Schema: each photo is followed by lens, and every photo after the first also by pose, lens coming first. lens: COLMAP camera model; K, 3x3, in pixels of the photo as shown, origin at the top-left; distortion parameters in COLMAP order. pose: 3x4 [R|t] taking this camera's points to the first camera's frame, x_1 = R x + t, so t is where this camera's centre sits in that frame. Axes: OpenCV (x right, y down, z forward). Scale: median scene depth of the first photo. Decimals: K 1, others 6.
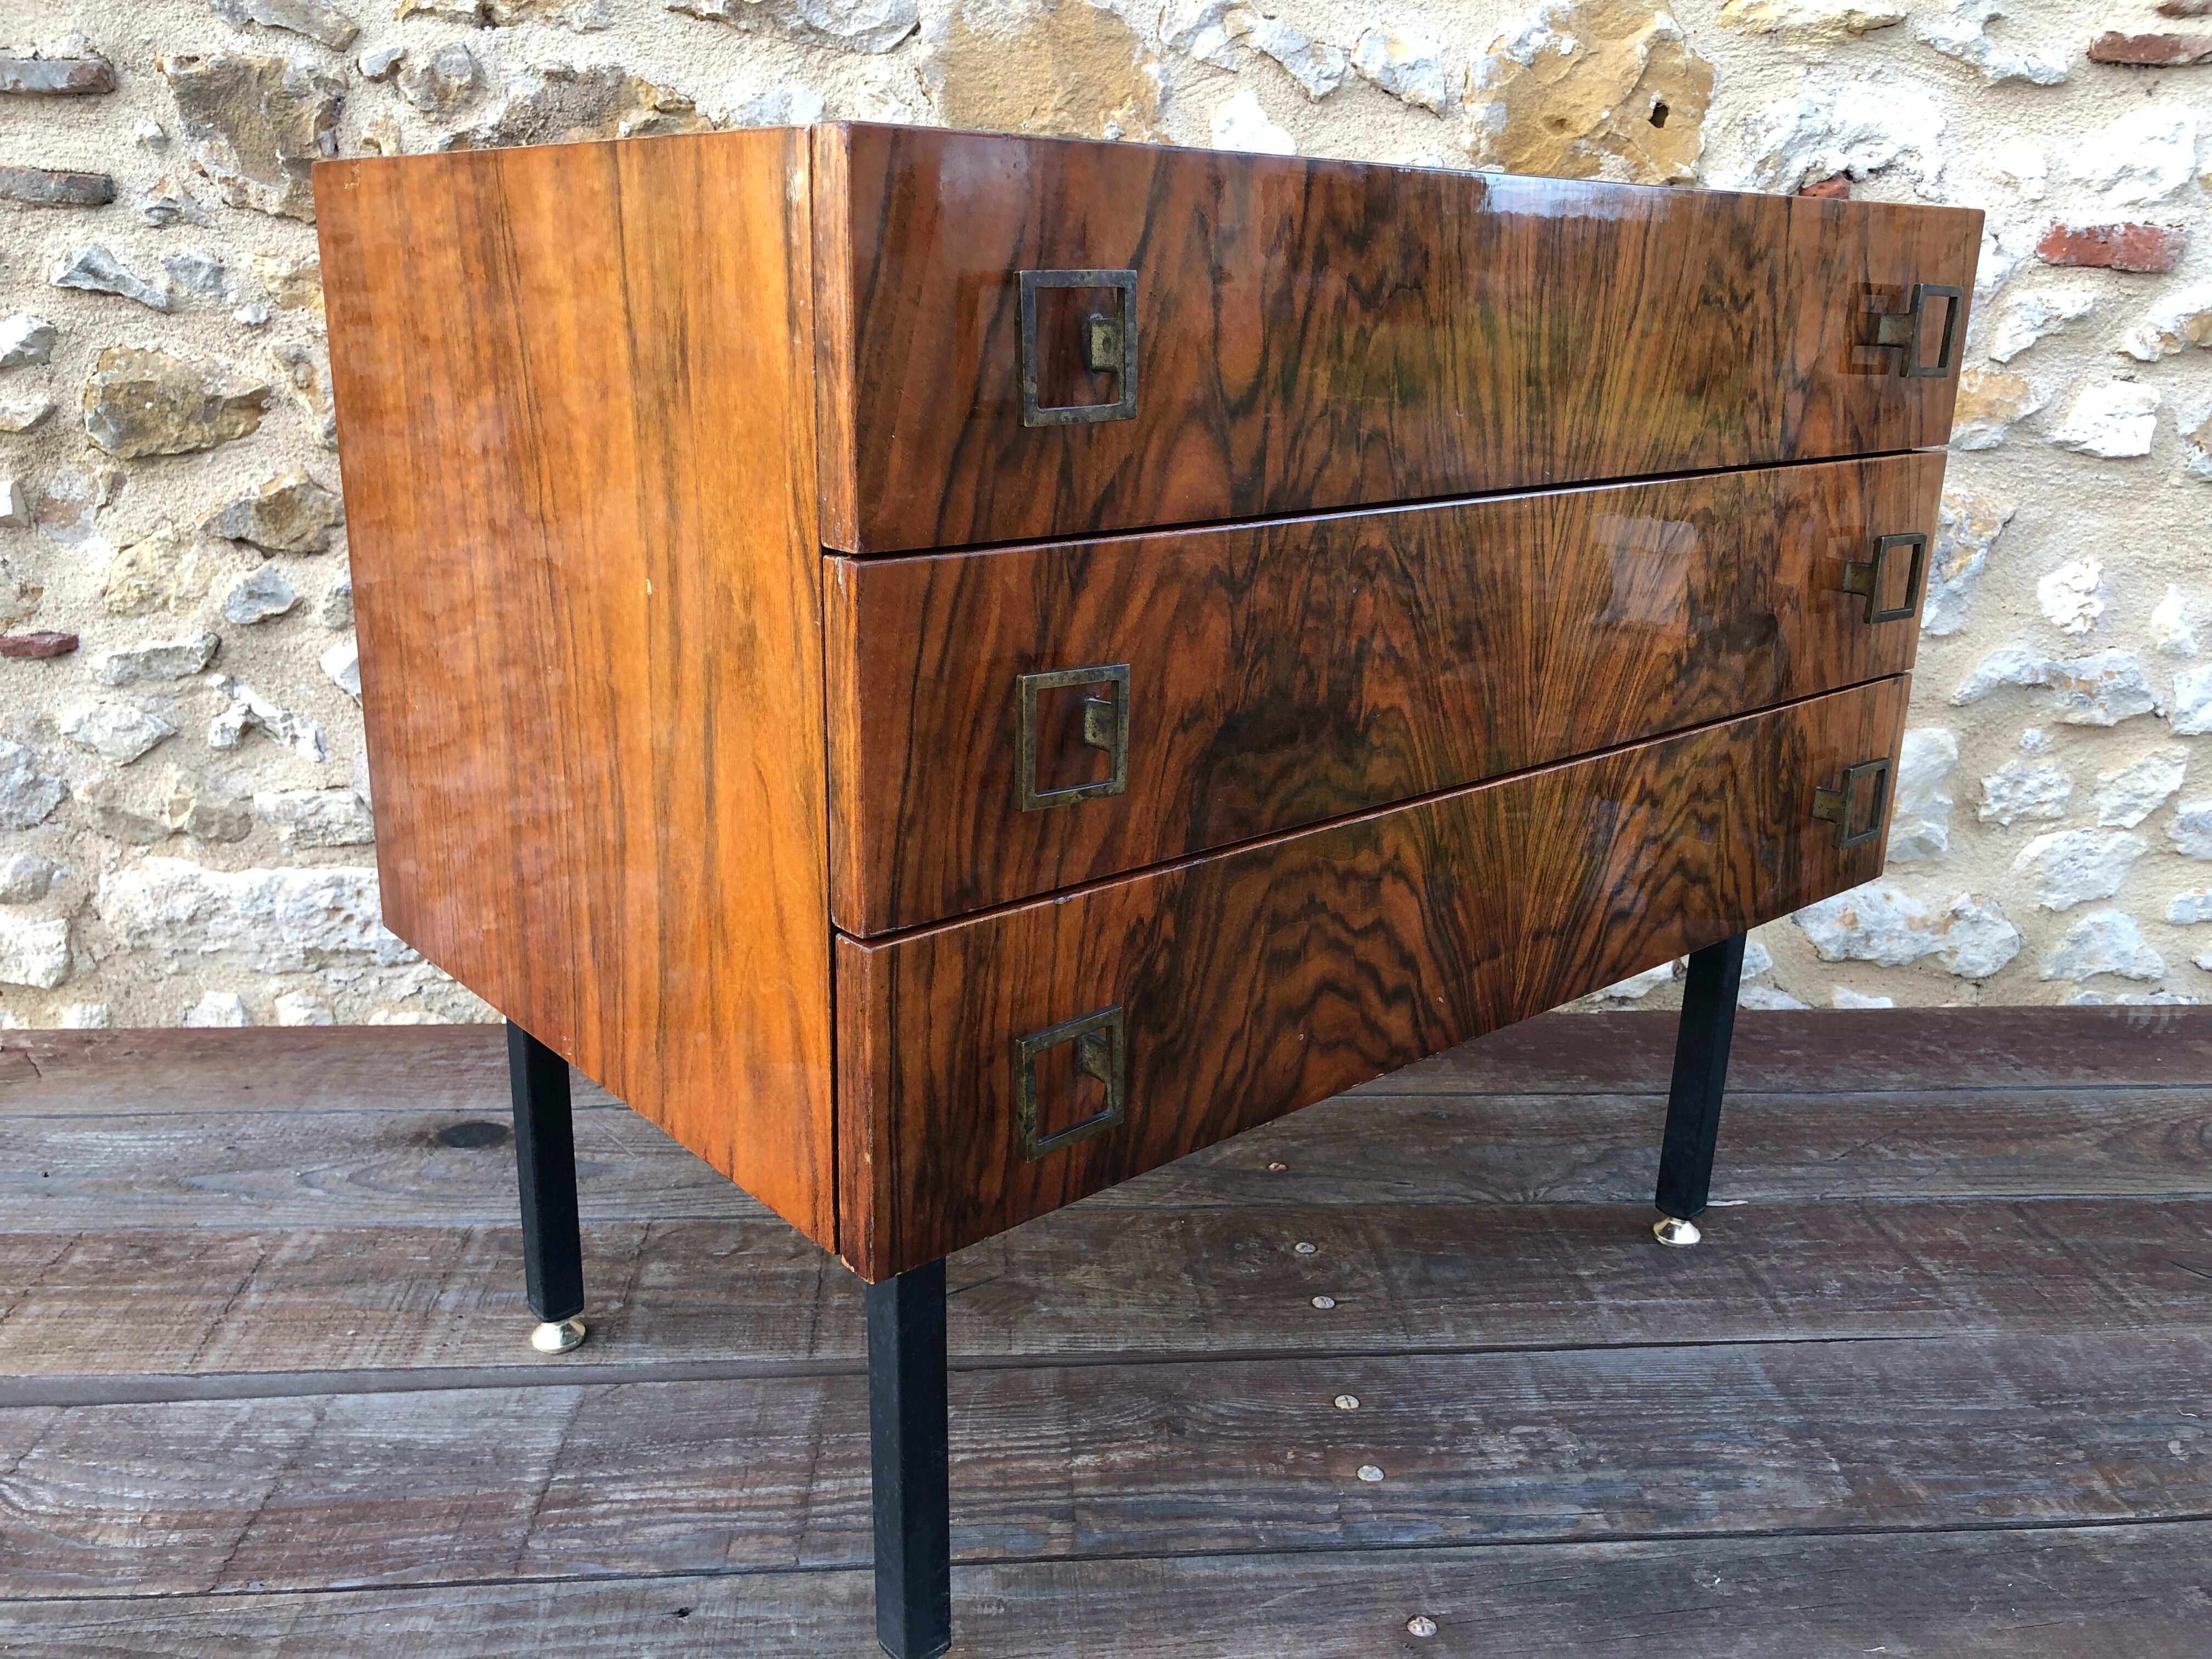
lens RADIAL K [[1830.4, 0, 1104.4], [0, 1830.4, 812.5], [0, 0, 1]] dist [0.035255, -0.023705]
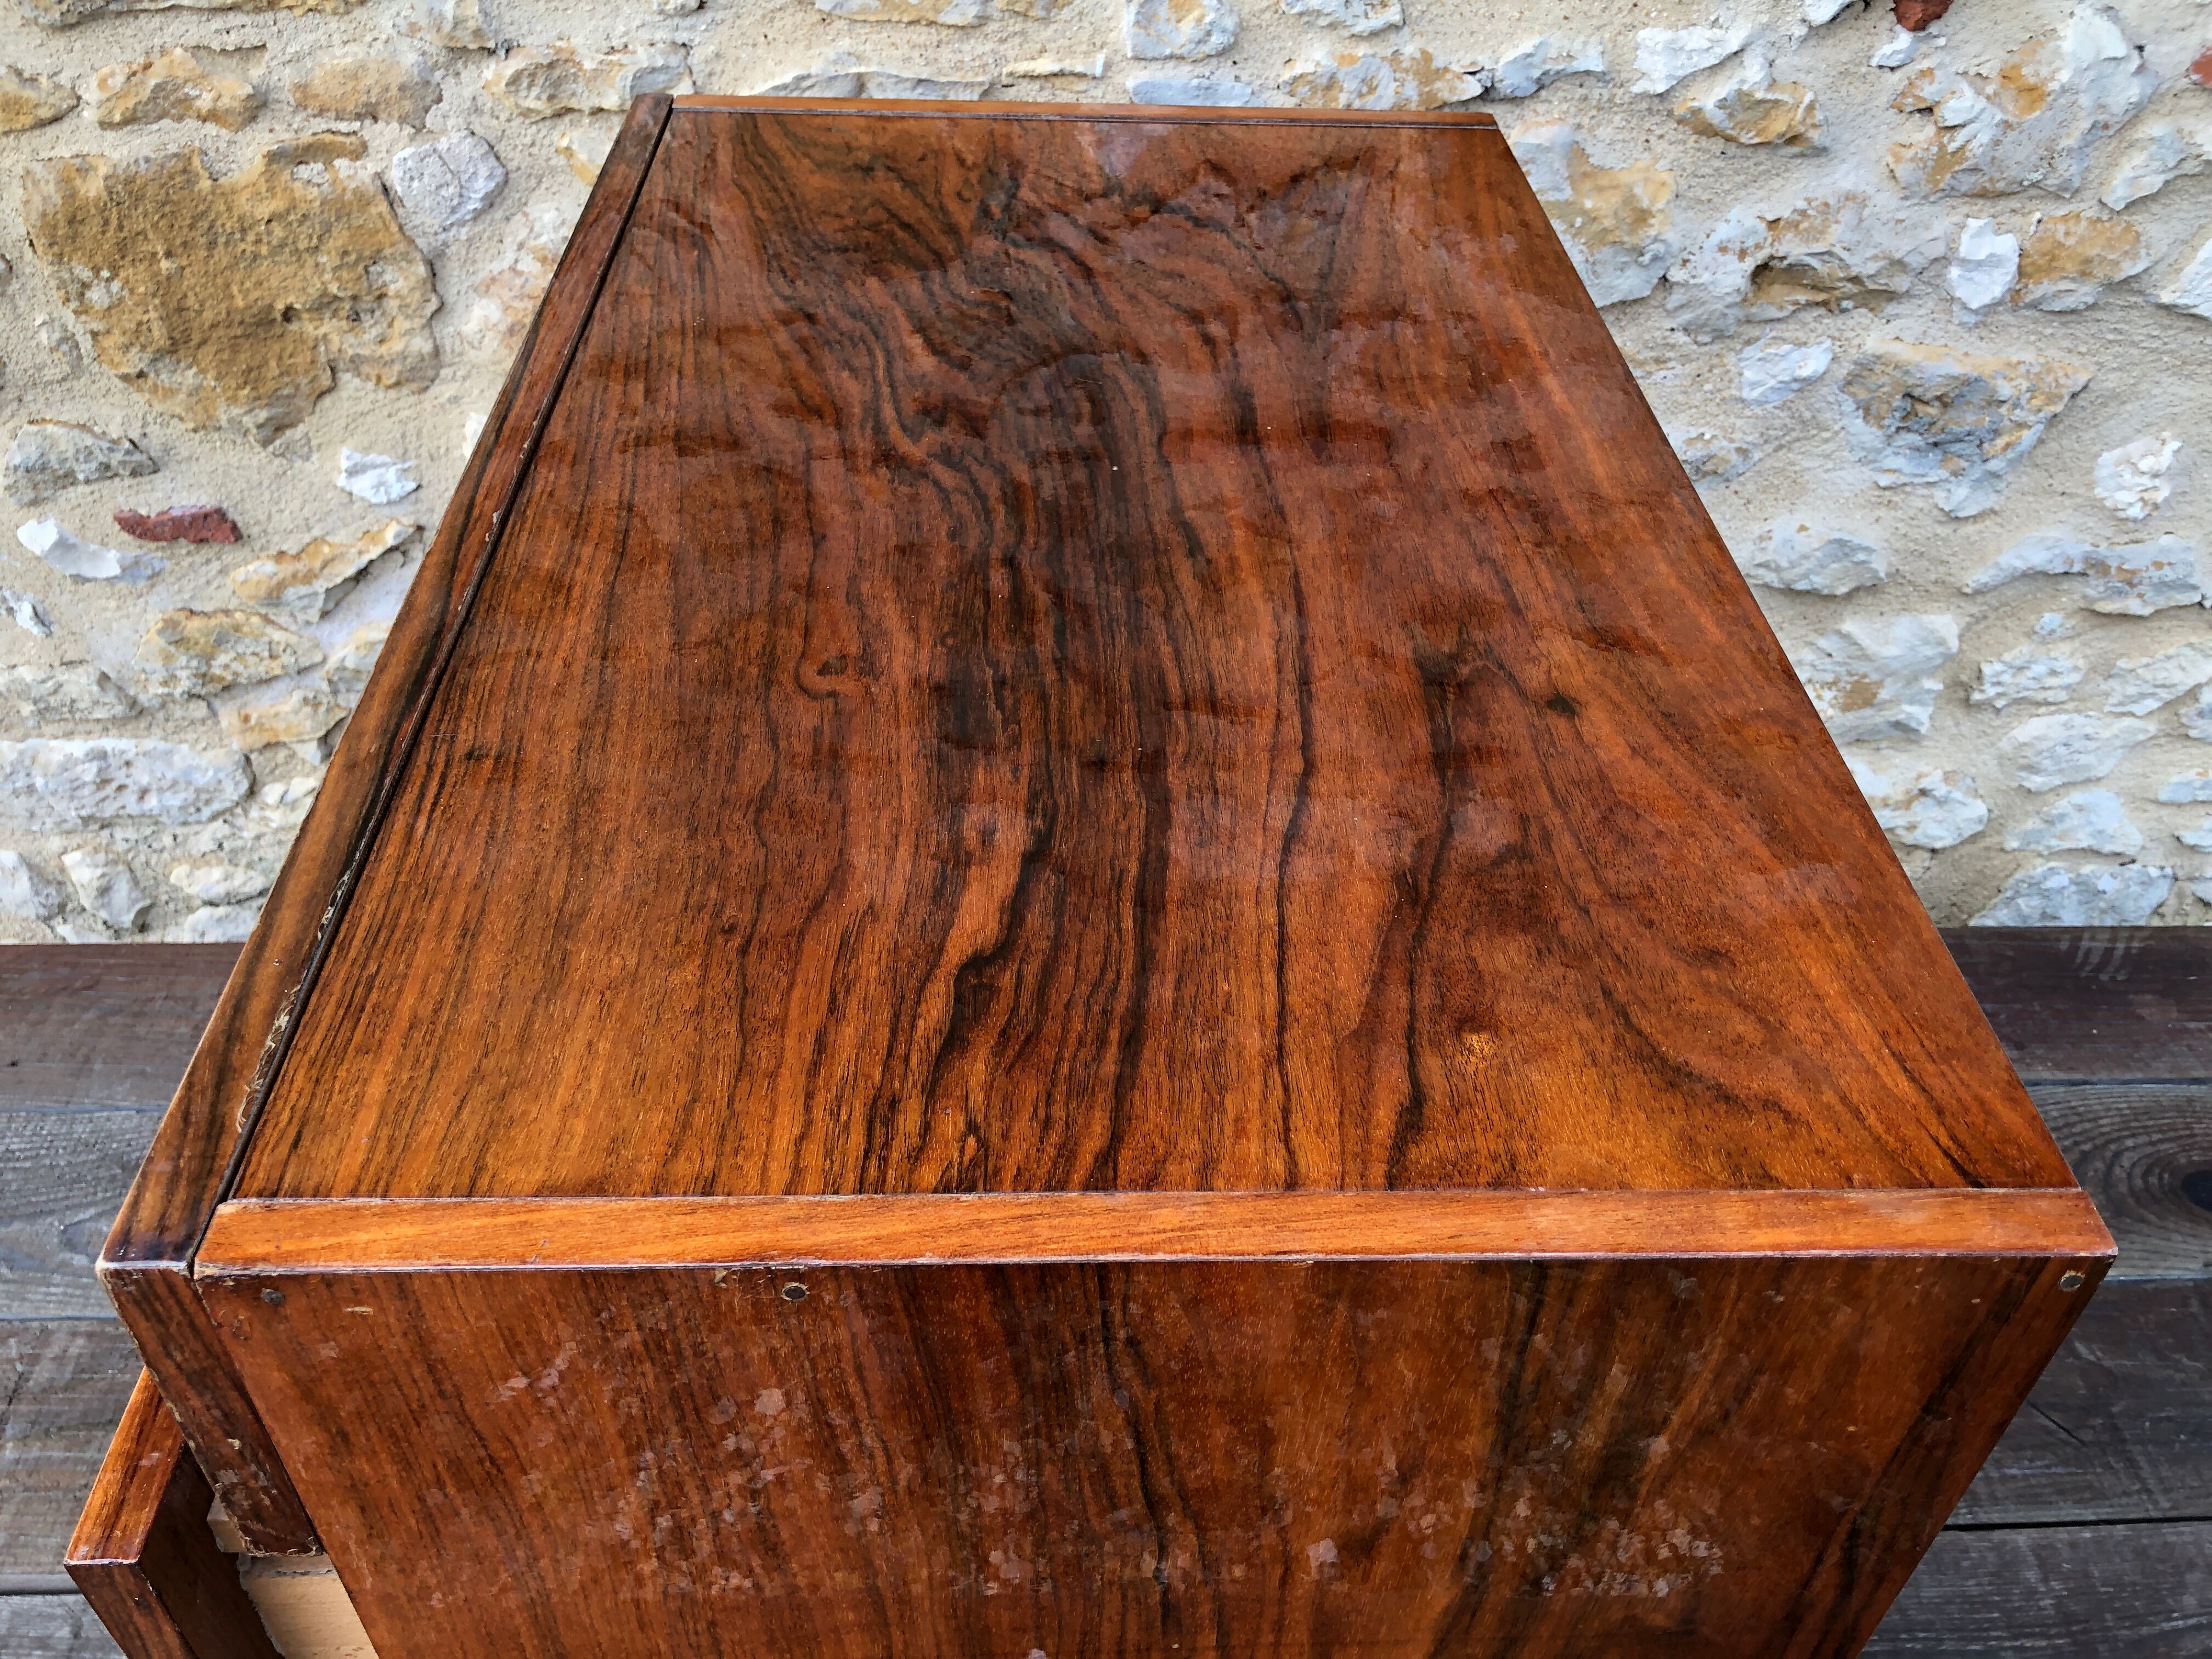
lens RADIAL K [[1830.4, 0, 1106.1], [0, 1830.4, 823.6], [0, 0, 1]] dist [0.035255, -0.023705]
pose [[0.999647, 0.026281, -0.003807, 0.078654], [-0.022529, 0.915220, 0.402324, -0.324113], [0.014058, -0.402097, 0.915489, 0.192234]]
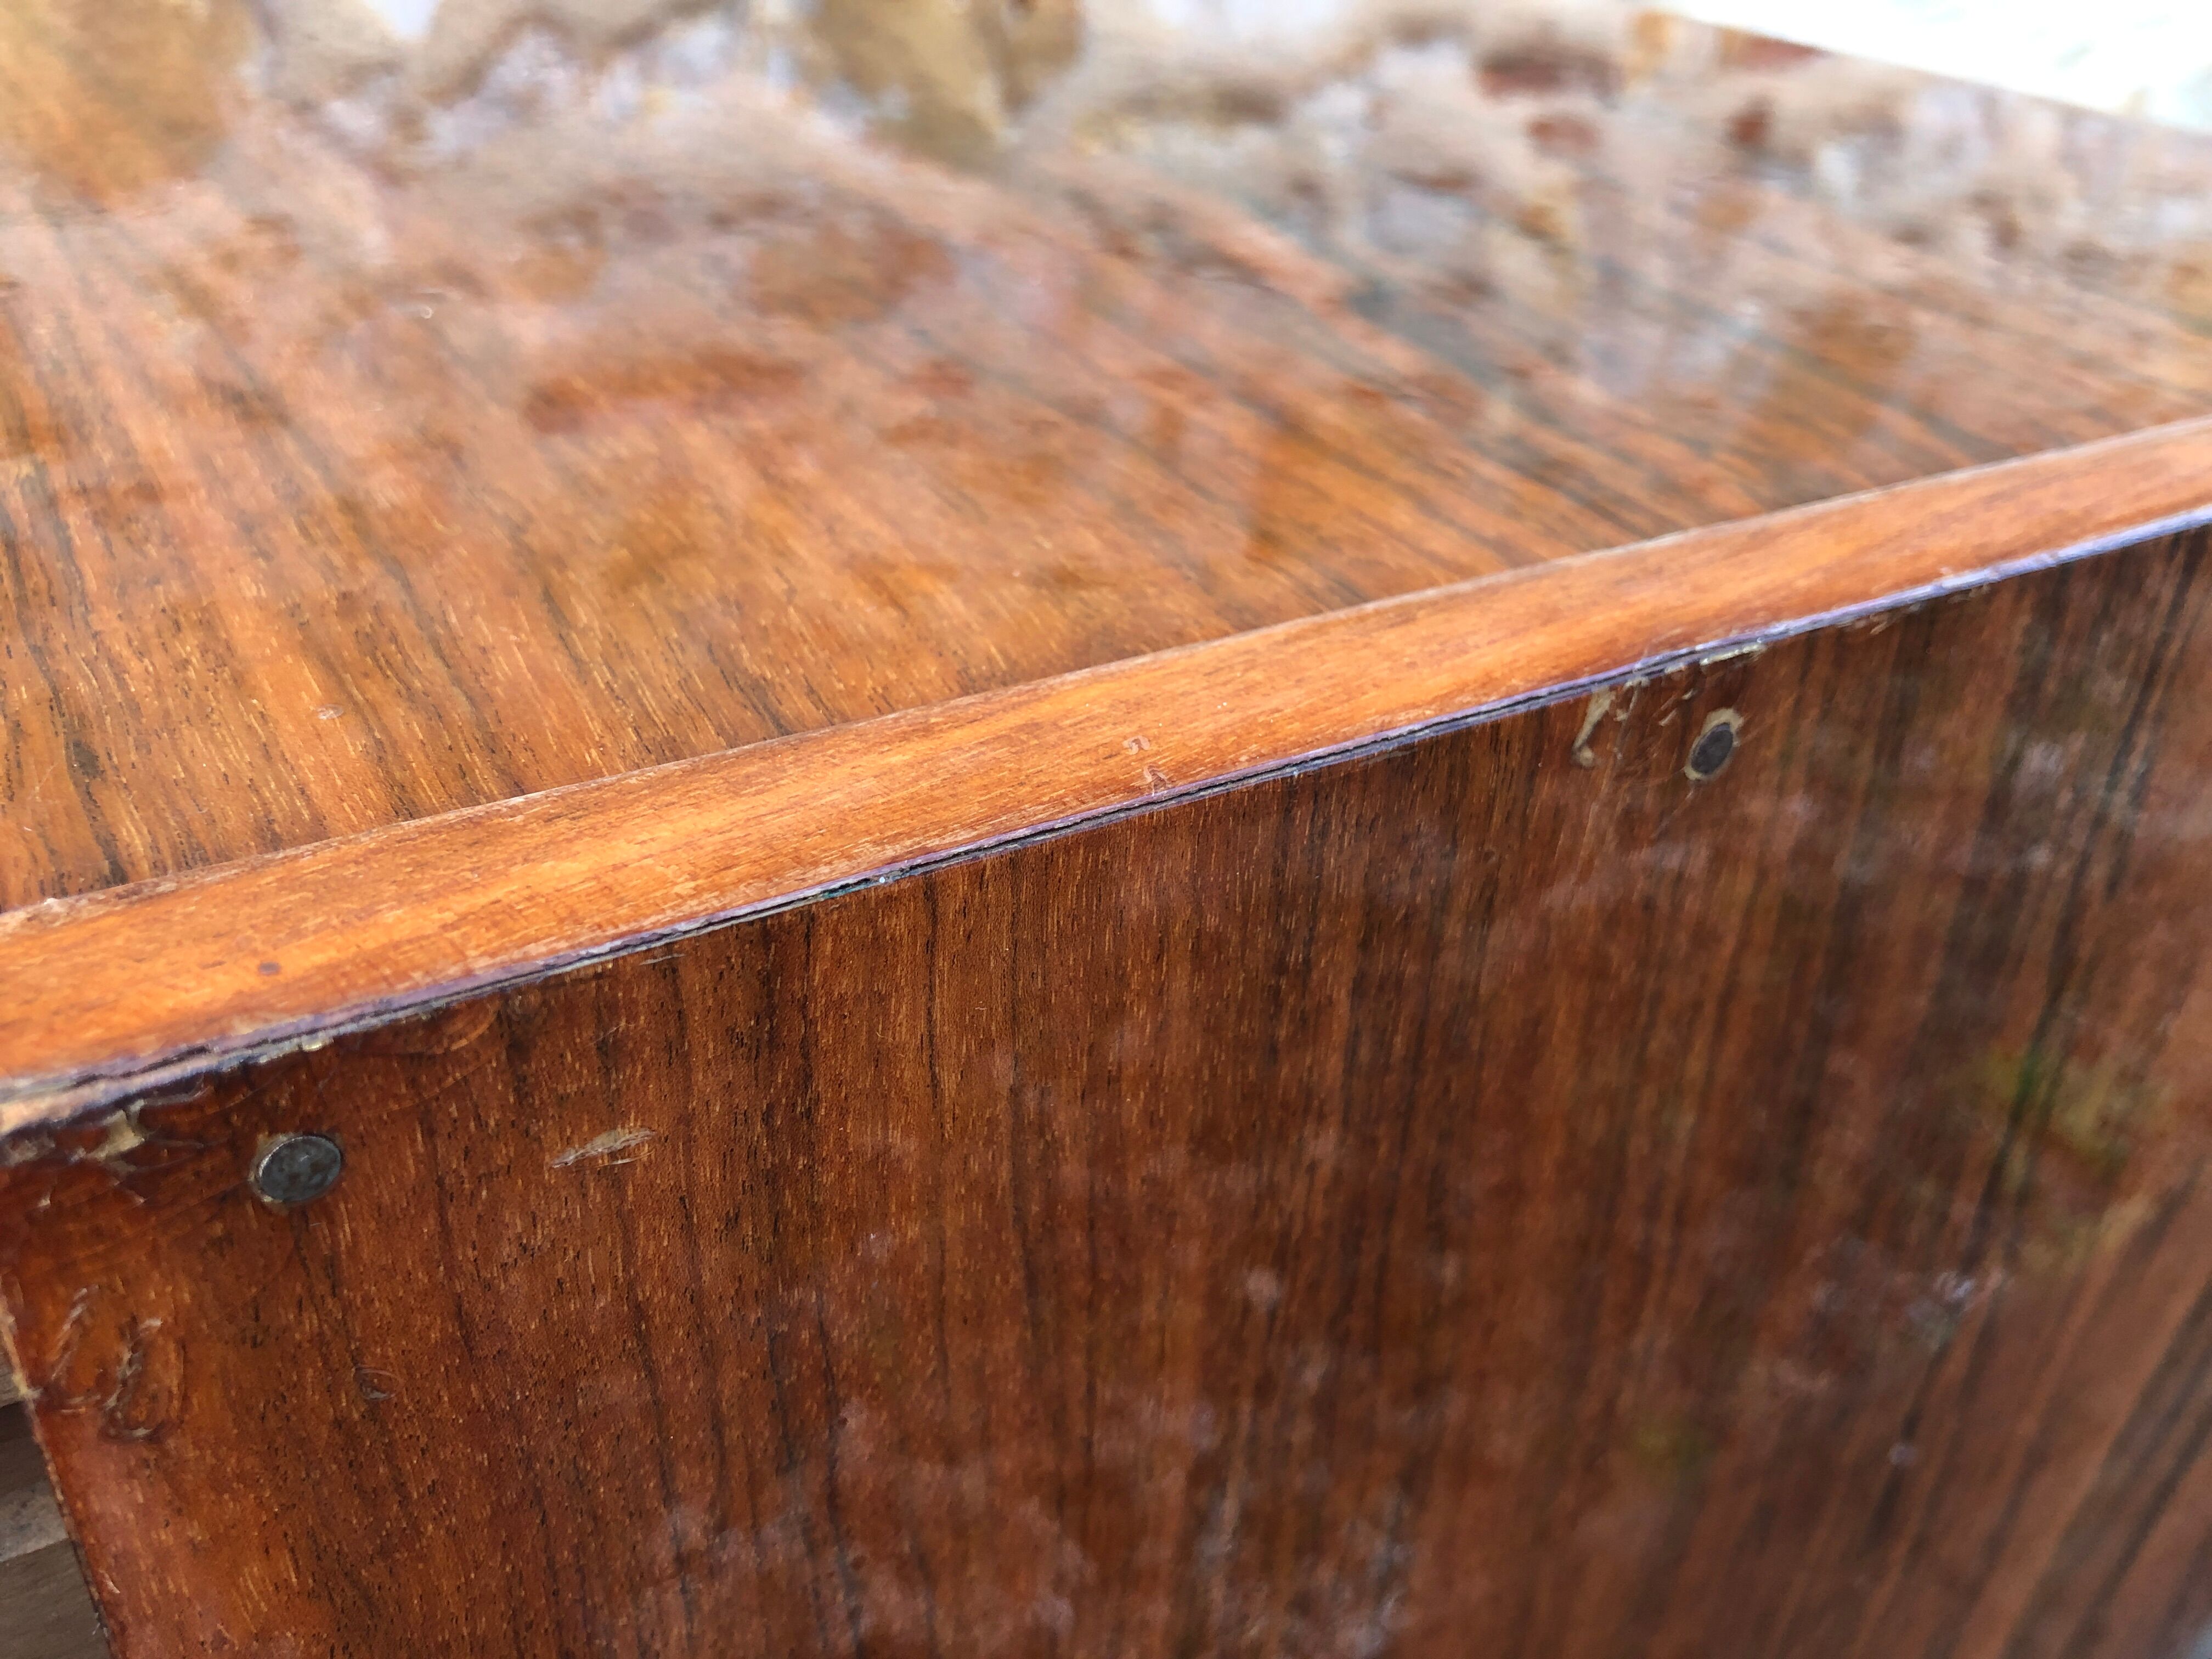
lens RADIAL K [[1830.4, 0, 1060.9], [0, 1830.4, 829.9], [0, 0, 1]] dist [0.035255, -0.023705]
pose [[0.881041, -0.217808, 0.419913, -0.046869], [0.093996, 0.950597, 0.295856, -0.174361], [-0.463607, -0.221191, 0.857988, 0.346040]]
